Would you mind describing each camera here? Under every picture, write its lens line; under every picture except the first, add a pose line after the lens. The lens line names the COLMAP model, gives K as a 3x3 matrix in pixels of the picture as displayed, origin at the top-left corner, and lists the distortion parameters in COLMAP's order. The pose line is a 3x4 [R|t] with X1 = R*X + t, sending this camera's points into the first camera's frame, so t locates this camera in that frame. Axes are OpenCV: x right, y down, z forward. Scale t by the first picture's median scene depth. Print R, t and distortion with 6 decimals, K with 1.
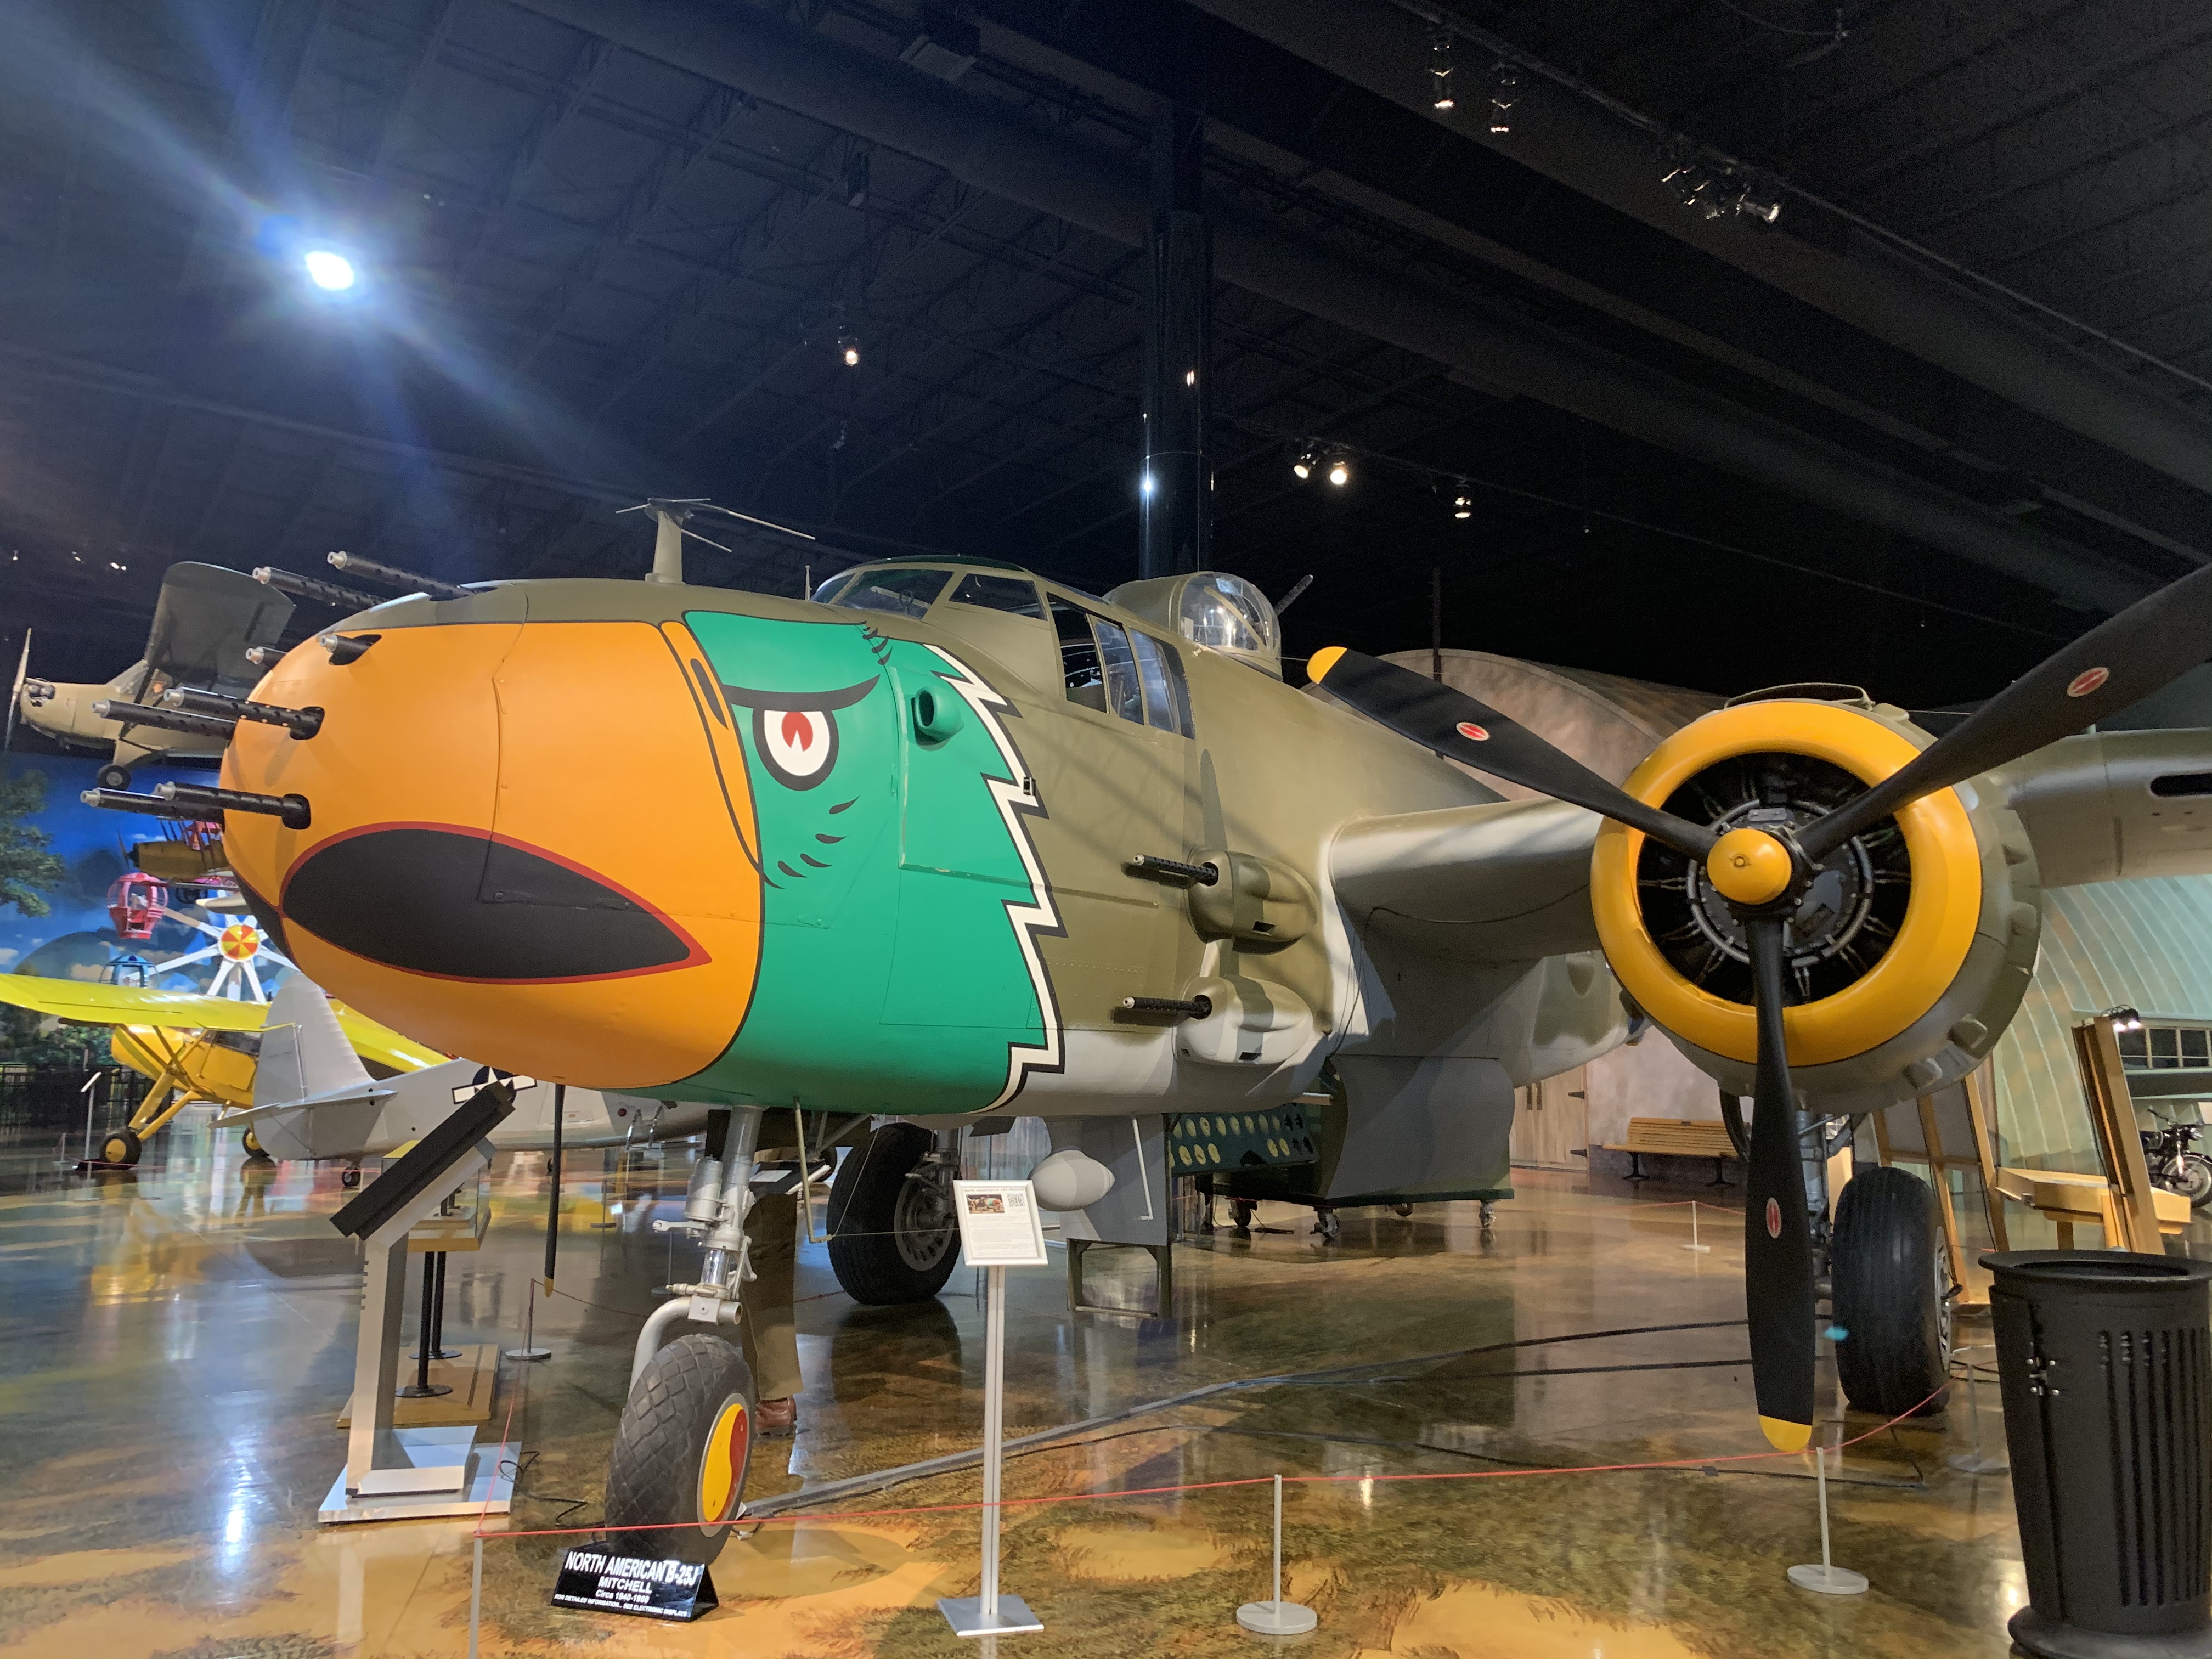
lens RADIAL K [[1705.2, 0, 1106.0], [0, 1705.2, 829.5], [0, 0, 1]] dist [0.015868, -0.080514]
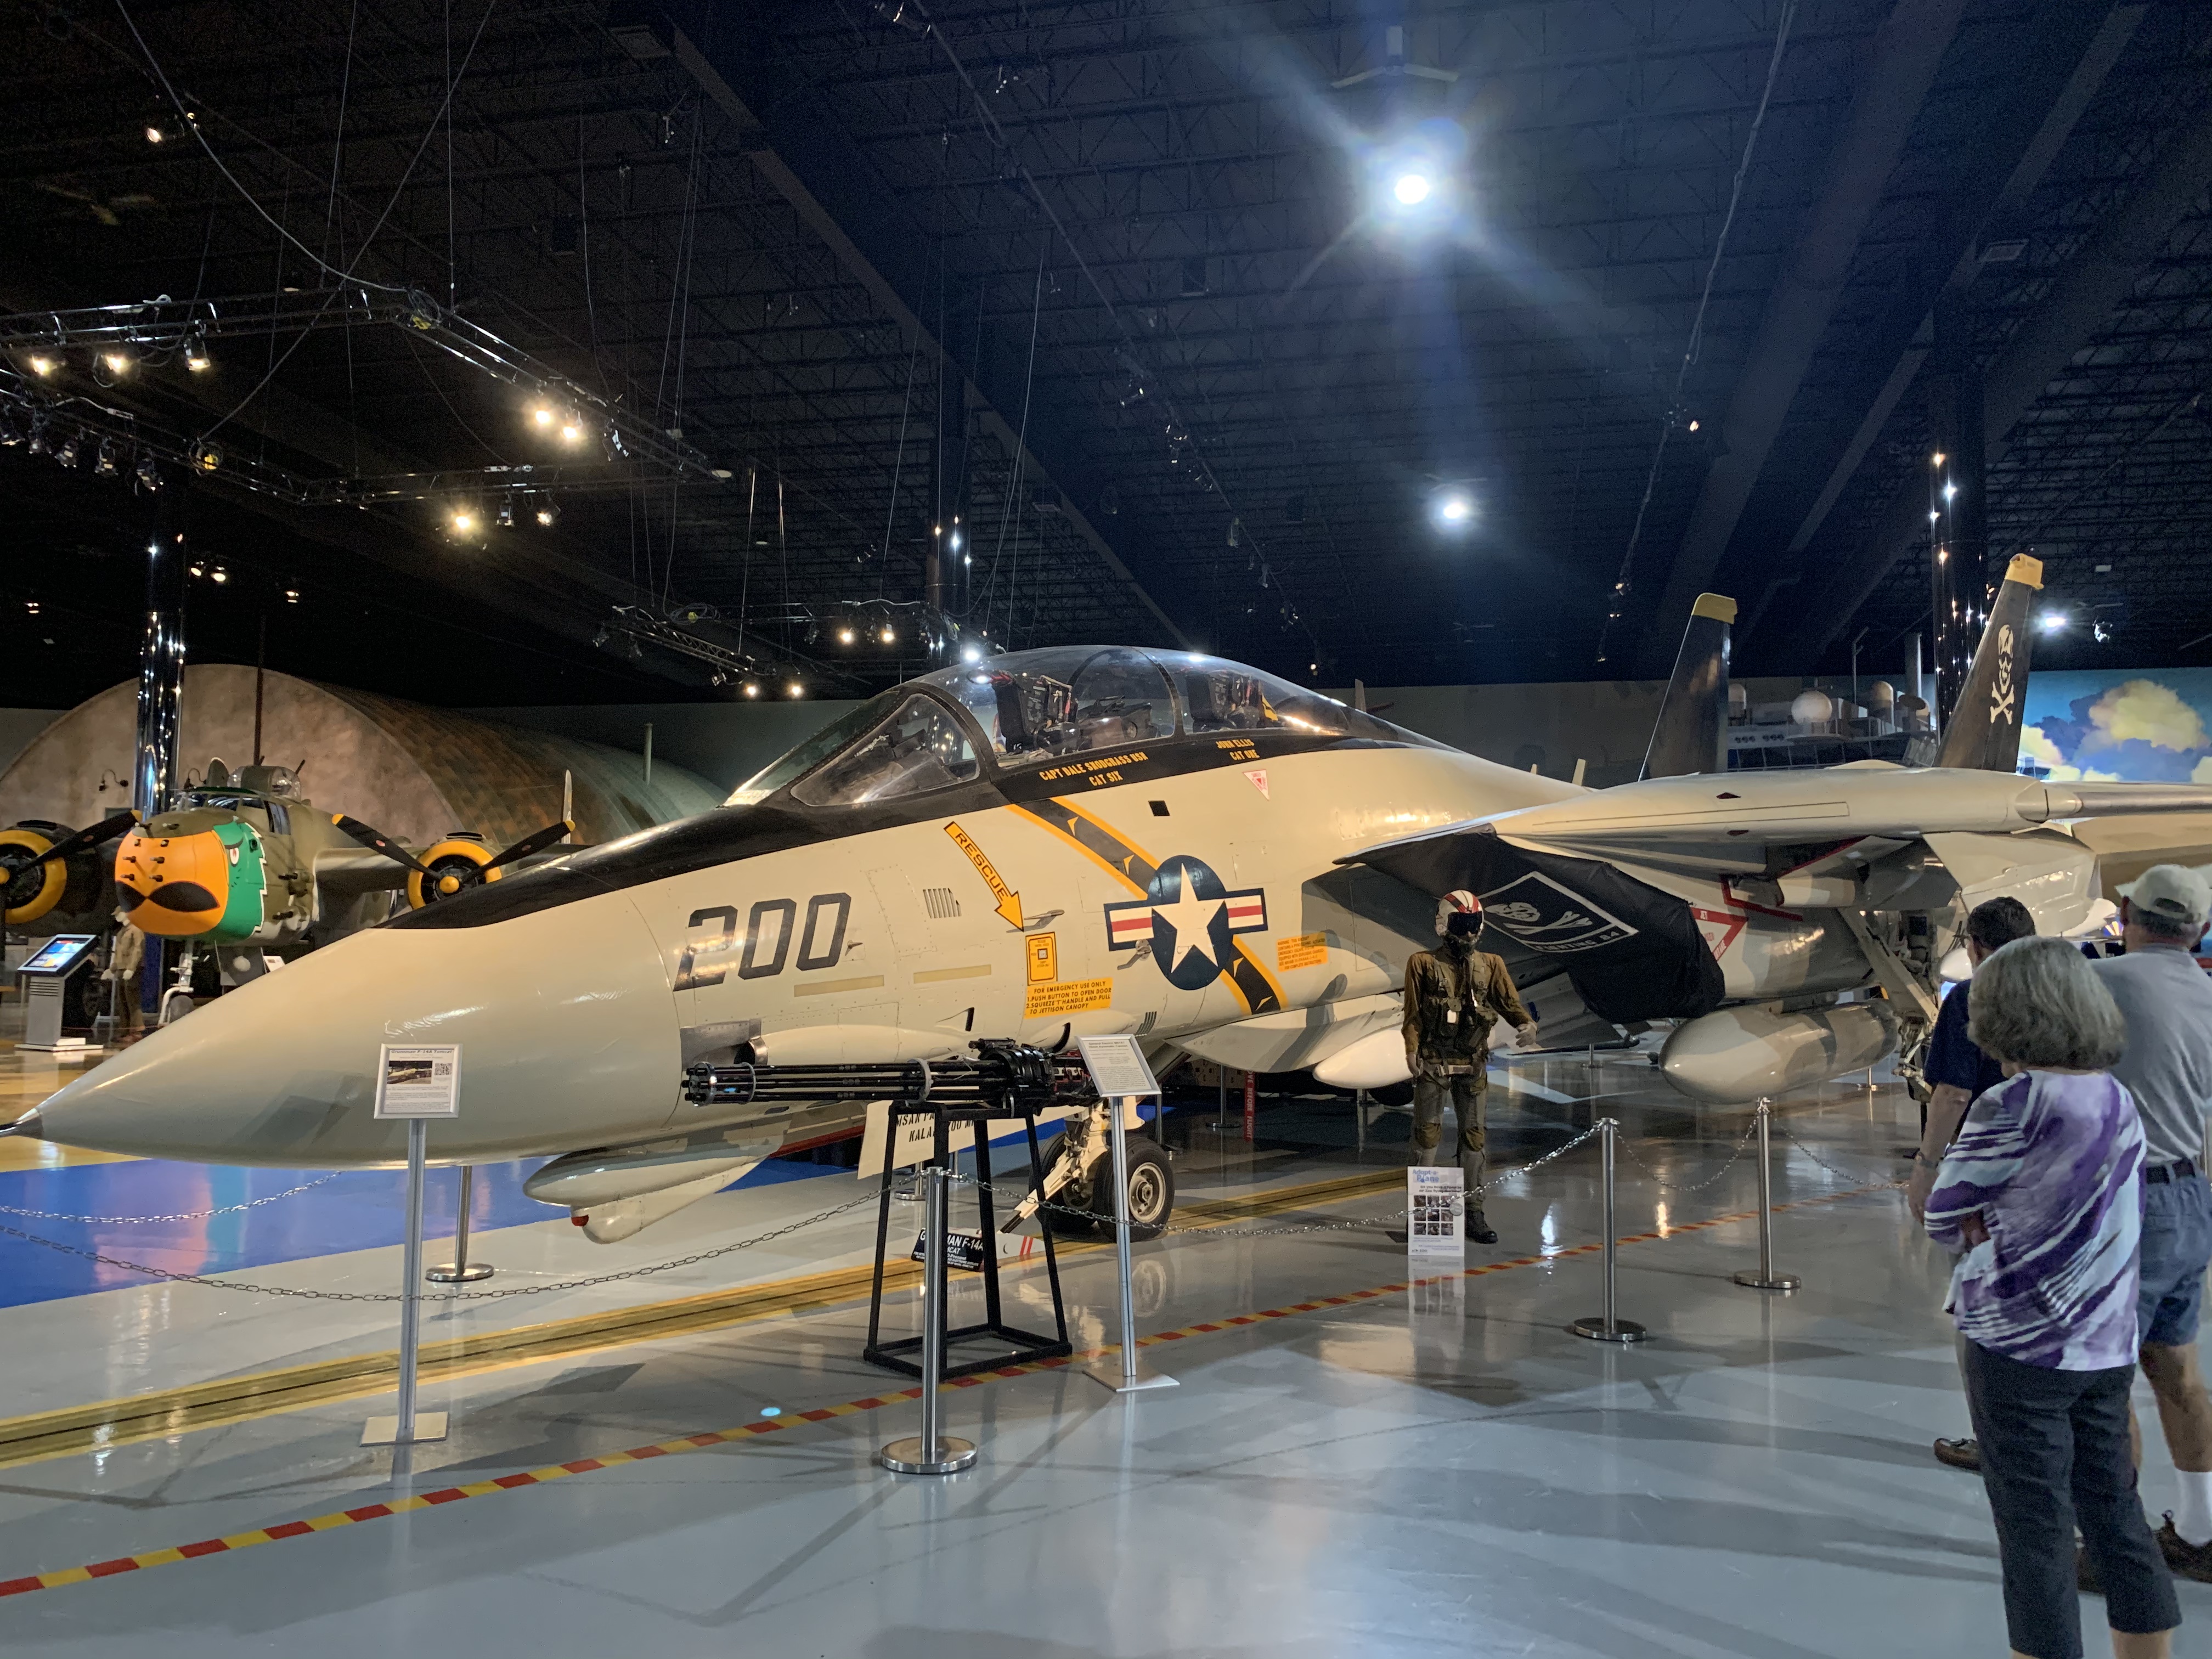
lens RADIAL K [[1705.2, 0, 1106.0], [0, 1705.2, 829.5], [0, 0, 1]] dist [0.015868, -0.080514]
pose [[0.741018, 0.049364, 0.669668, -1.324804], [-0.098874, 0.994445, 0.036104, -0.453909], [-0.664165, -0.092966, 0.741783, -3.376961]]
